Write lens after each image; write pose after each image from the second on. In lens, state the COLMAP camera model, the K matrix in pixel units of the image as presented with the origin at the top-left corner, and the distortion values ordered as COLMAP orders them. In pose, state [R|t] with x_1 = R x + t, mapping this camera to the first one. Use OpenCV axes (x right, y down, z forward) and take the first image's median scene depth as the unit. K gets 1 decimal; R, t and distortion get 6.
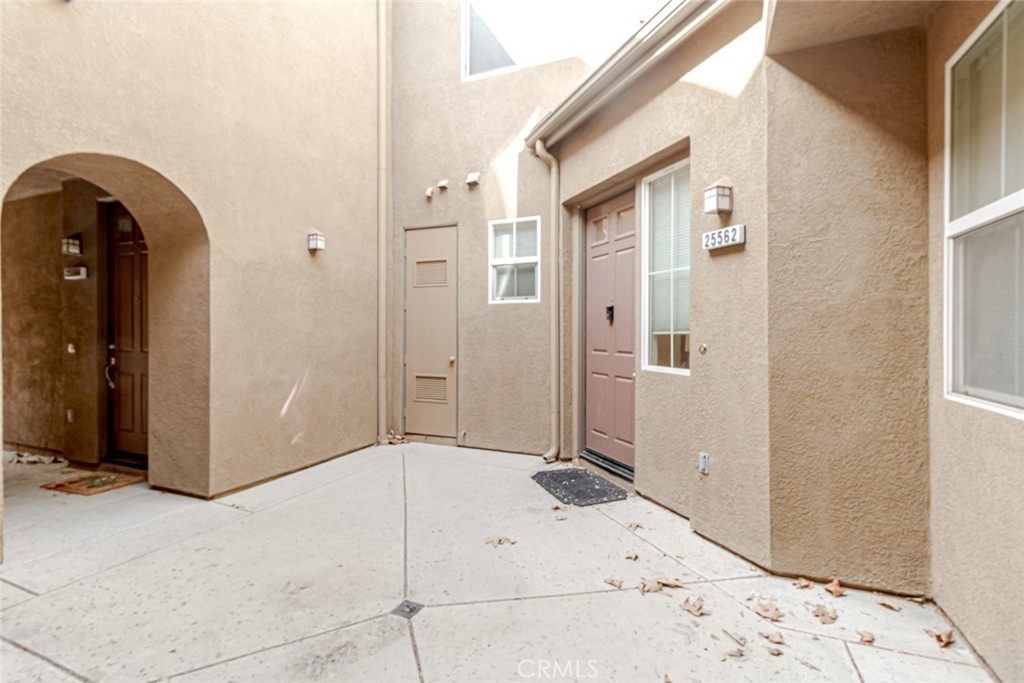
lens RADIAL K [[479.0, 0, 512.0], [0, 479.0, 341.5], [0, 0, 1]] dist [0.000015, -0.001173]
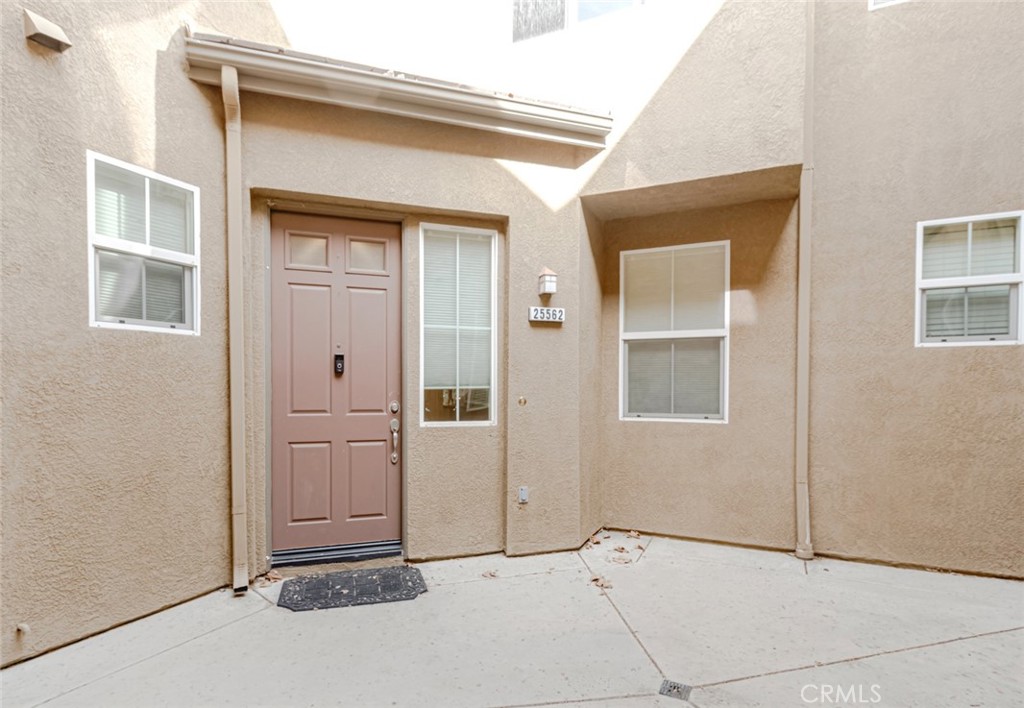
lens RADIAL K [[532.1, 0, 512.6], [0, 532.1, 403.4], [0, 0, 1]] dist [-0.001942, -0.000354]
pose [[0.044863, -0.034550, 0.998396, -0.747170], [0.017360, 0.999278, 0.033800, -0.019150], [-0.998842, 0.015816, 0.045430, 0.762388]]
